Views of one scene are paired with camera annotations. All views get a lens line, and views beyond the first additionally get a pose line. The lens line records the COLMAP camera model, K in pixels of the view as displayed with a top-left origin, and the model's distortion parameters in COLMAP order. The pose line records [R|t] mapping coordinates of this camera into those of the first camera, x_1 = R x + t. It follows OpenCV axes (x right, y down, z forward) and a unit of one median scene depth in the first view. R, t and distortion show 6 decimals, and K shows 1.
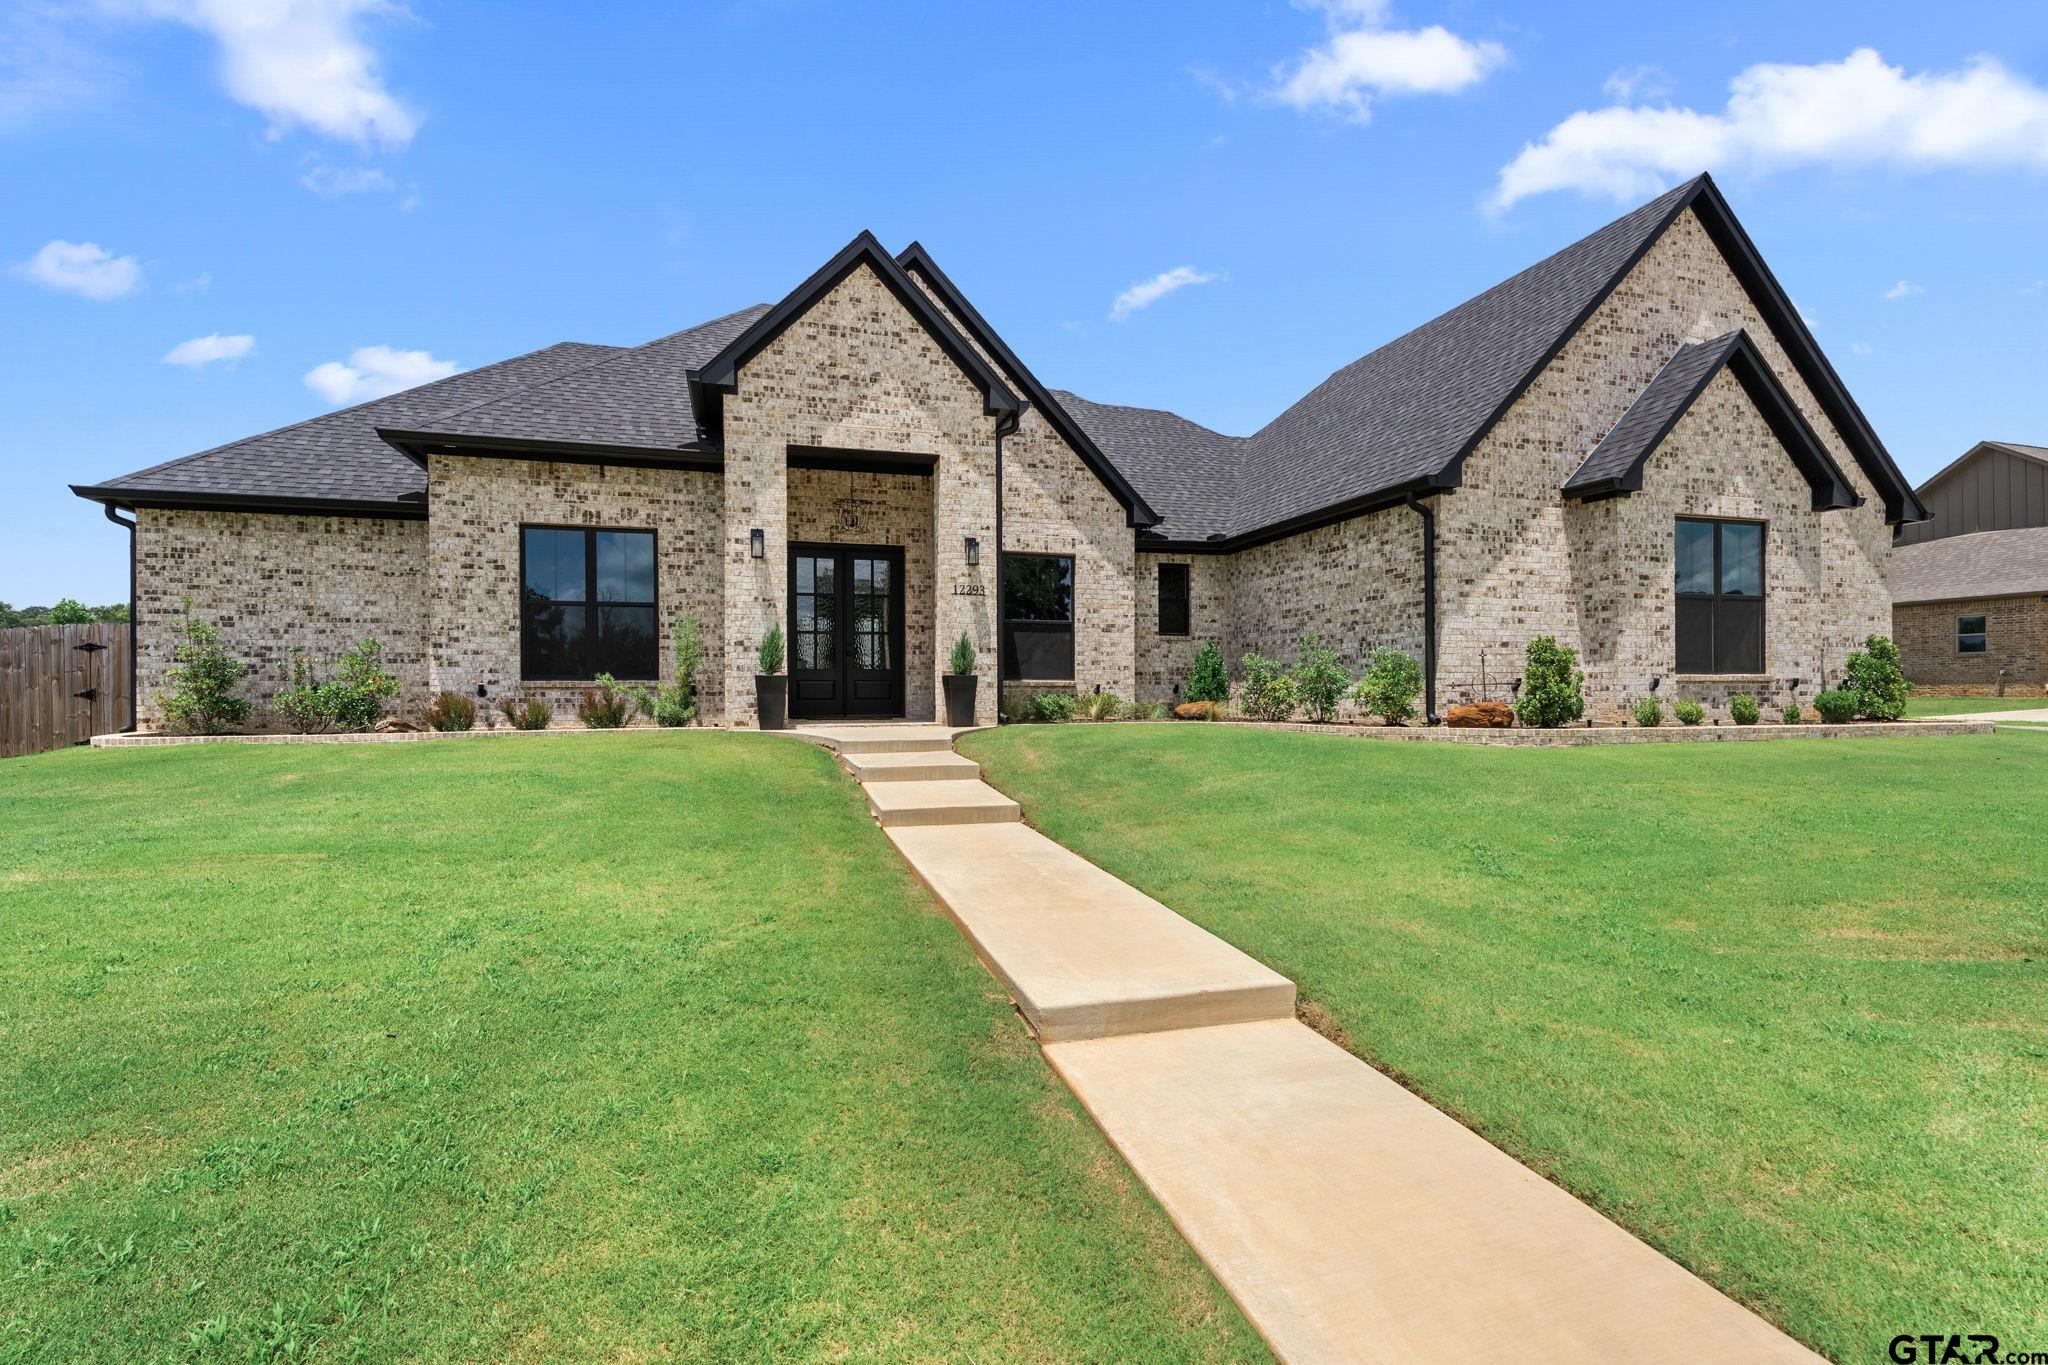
lens RADIAL K [[966.8, 0, 1024.2], [0, 966.8, 685.2], [0, 0, 1]] dist [0.003858, -0.000483]
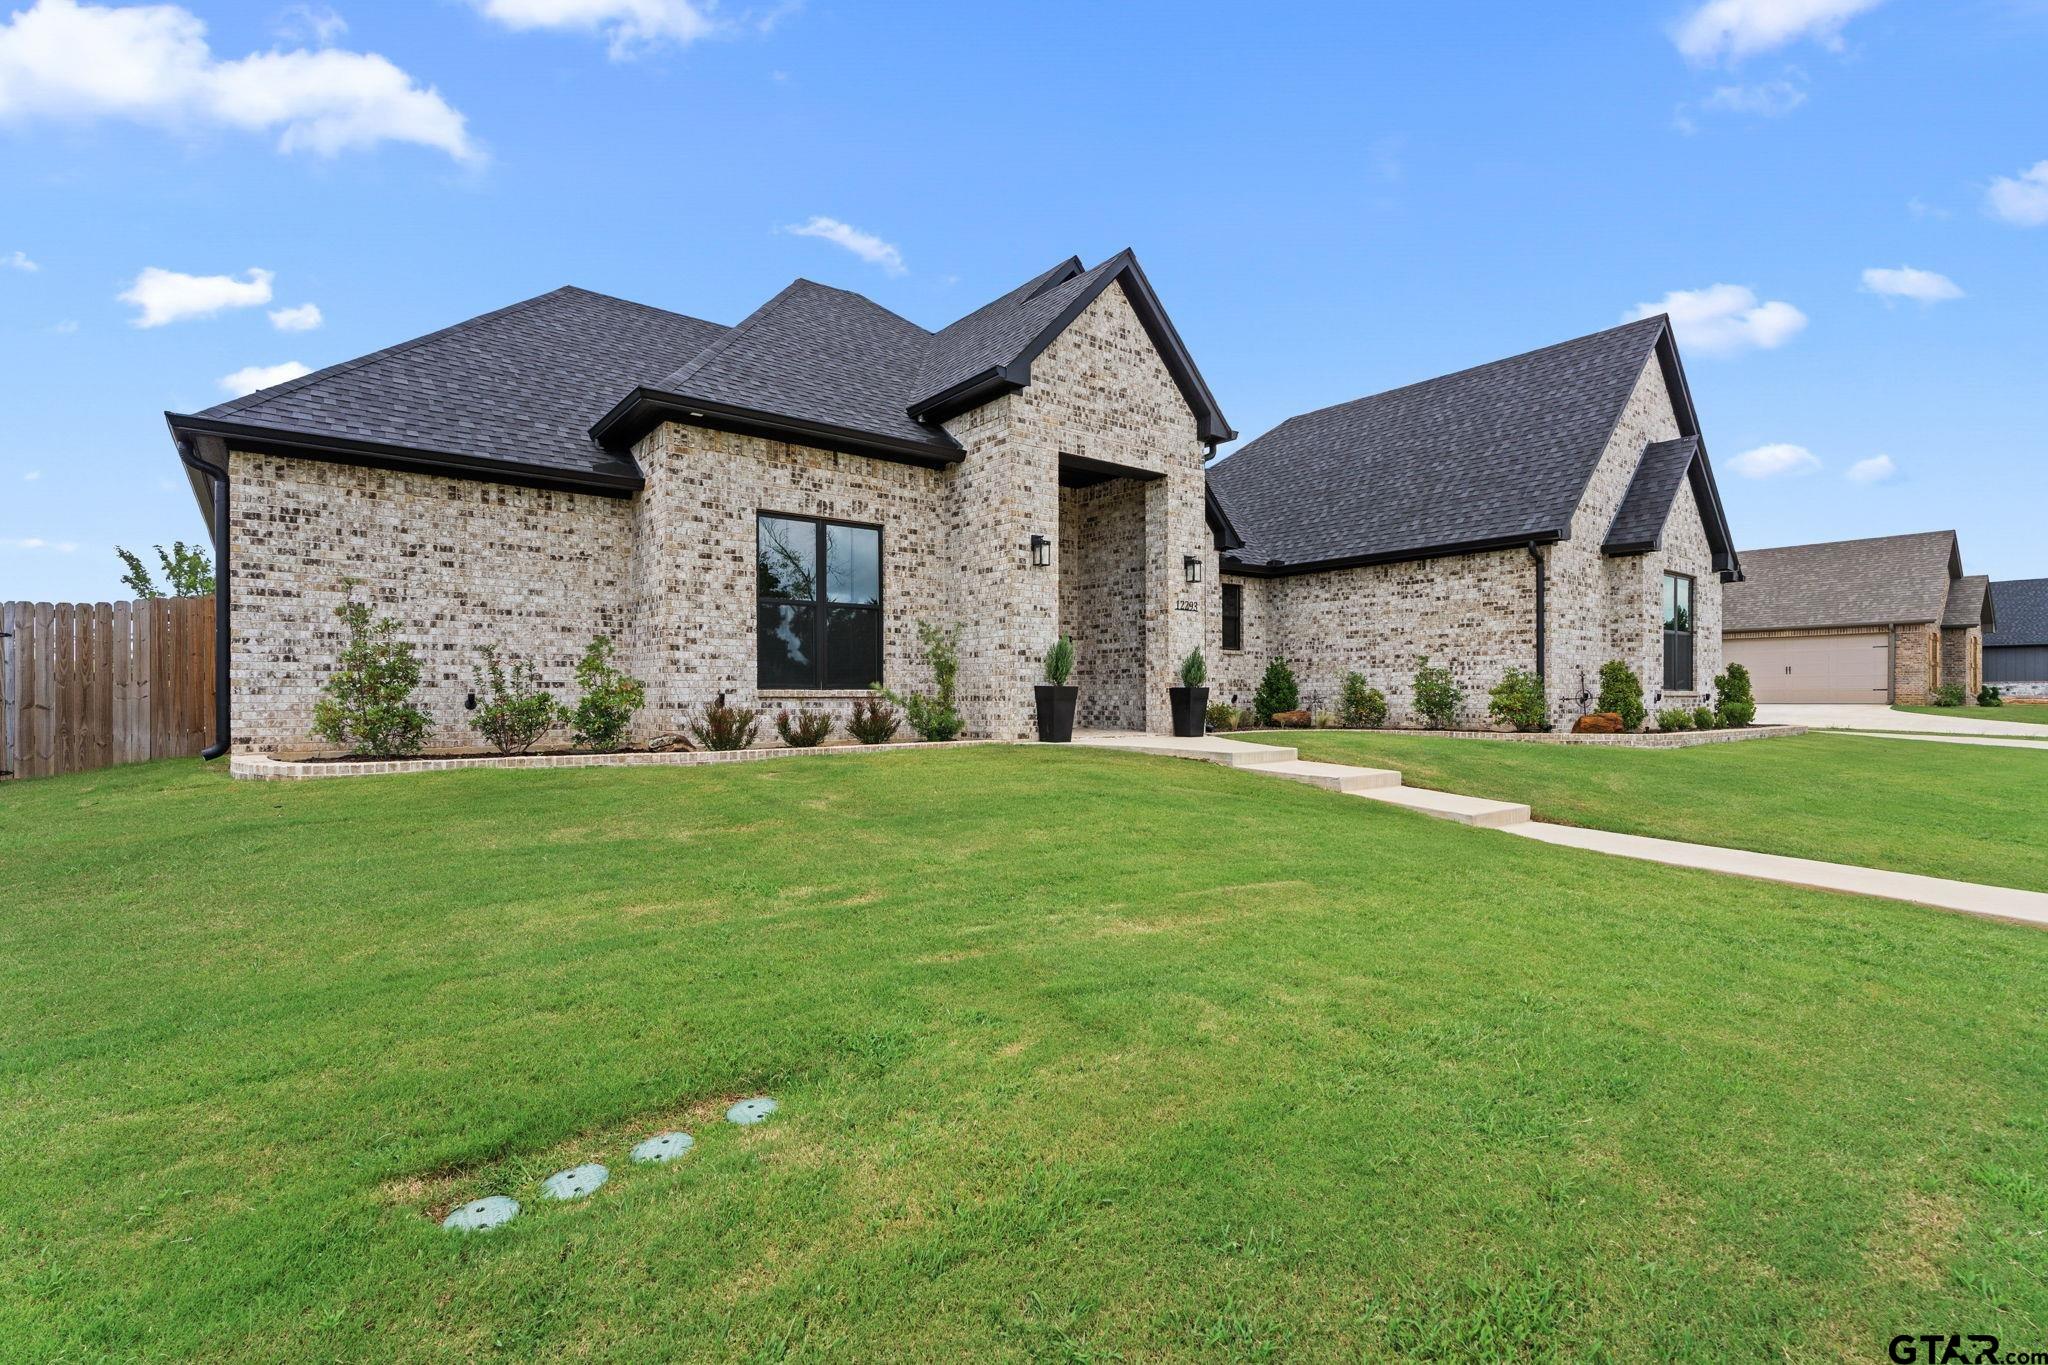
lens RADIAL K [[966.8, 0, 1017.2], [0, 966.8, 687.7], [0, 0, 1]] dist [0.003858, -0.000483]
pose [[0.928221, 0.007760, 0.371949, -0.626717], [-0.007288, 0.999970, -0.002673, -0.005701], [-0.371958, -0.000229, 0.928249, 0.099436]]
